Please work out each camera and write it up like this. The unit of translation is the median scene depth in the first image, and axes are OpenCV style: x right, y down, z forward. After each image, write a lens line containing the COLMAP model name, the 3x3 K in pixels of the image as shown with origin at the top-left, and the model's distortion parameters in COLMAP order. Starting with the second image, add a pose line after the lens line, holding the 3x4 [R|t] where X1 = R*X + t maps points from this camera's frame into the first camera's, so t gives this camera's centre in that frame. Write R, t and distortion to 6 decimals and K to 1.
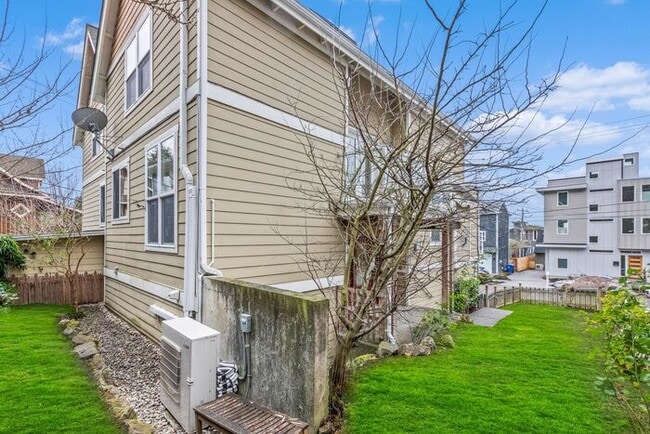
lens RADIAL K [[297.1, 0, 323.5], [0, 297.1, 232.0], [0, 0, 1]] dist [-0.000071, -0.000311]
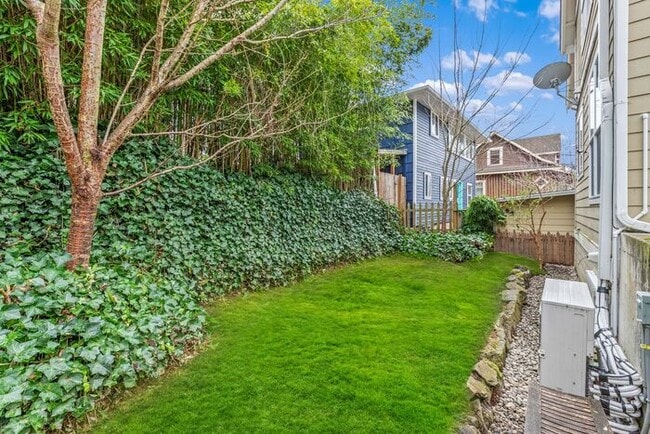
lens RADIAL K [[291.6, 0, 323.6], [0, 291.6, 215.8], [0, 0, 1]] dist [0.000002, -0.000060]
pose [[0.062927, 0.006994, -0.997994, 0.267747], [0.026052, 0.999623, 0.008648, 0.109947], [0.997678, -0.026544, 0.062721, 0.357208]]
